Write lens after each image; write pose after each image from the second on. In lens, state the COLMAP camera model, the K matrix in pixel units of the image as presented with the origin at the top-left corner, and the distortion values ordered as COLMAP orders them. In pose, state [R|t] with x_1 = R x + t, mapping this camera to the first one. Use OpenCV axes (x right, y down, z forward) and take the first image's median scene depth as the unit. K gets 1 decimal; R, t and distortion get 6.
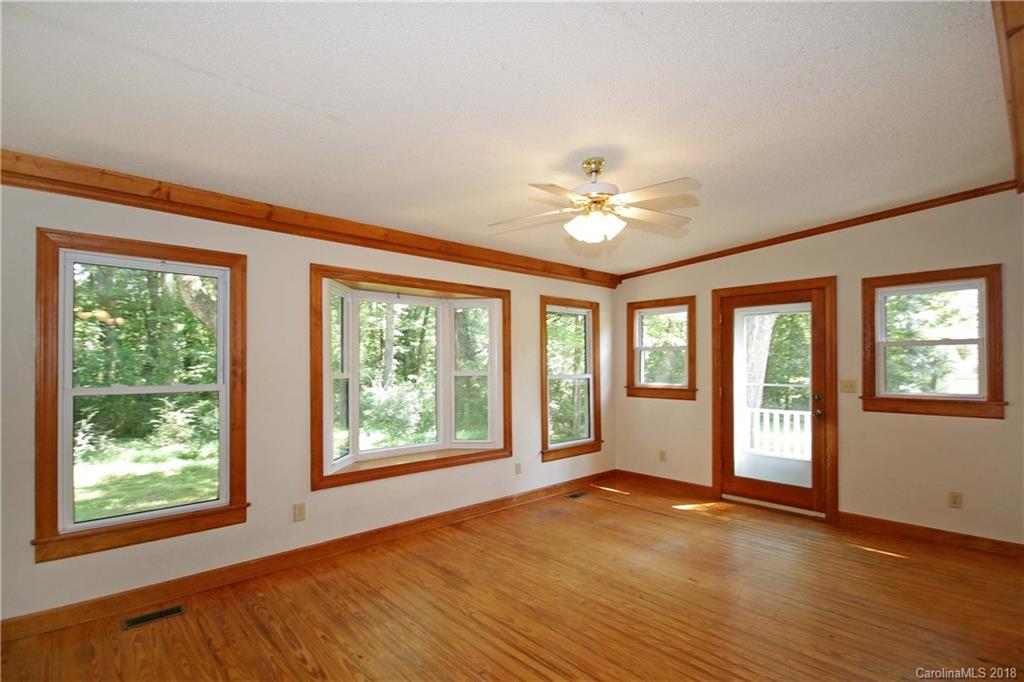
lens RADIAL K [[489.2, 0, 510.6], [0, 489.2, 362.4], [0, 0, 1]] dist [-0.002178, -0.000447]
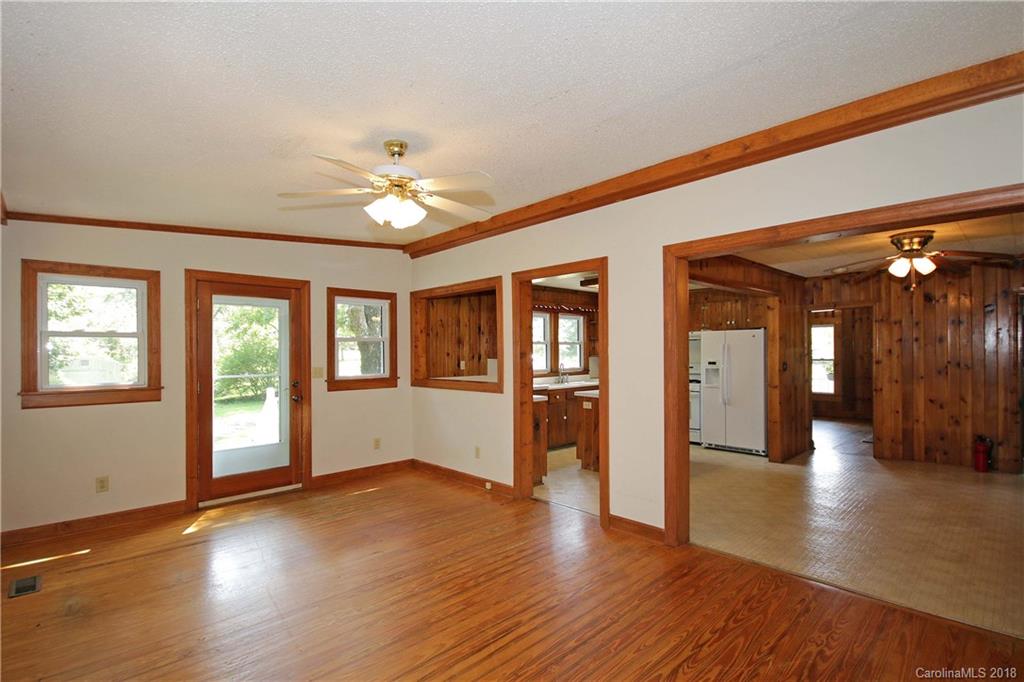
lens RADIAL K [[489.6, 0, 505.1], [0, 489.6, 350.0], [0, 0, 1]] dist [-0.000494, 0.000061]
pose [[-0.021809, 0.004874, 0.999750, -0.515954], [0.002780, 0.999985, -0.004815, -0.000359], [-0.999758, 0.002674, -0.021822, 0.523864]]
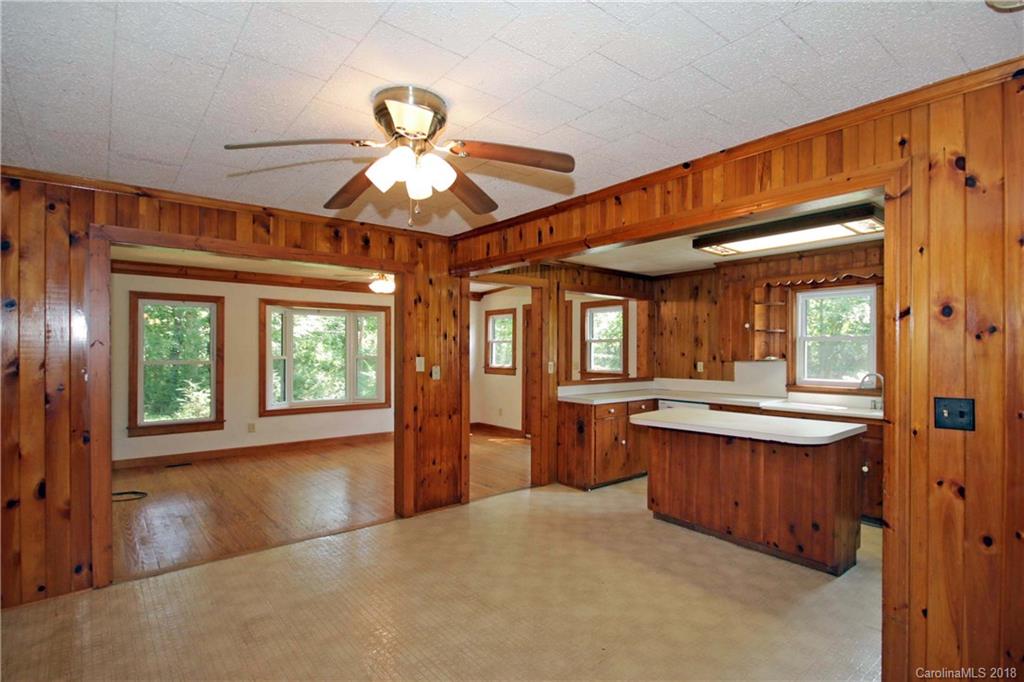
lens RADIAL K [[489.6, 0, 505.1], [0, 489.6, 350.0], [0, 0, 1]] dist [-0.000494, 0.000061]
pose [[0.998976, 0.005240, -0.044930, 0.479992], [-0.005211, 0.999986, 0.000750, -0.005047], [0.044933, -0.000515, 0.998990, -0.652768]]
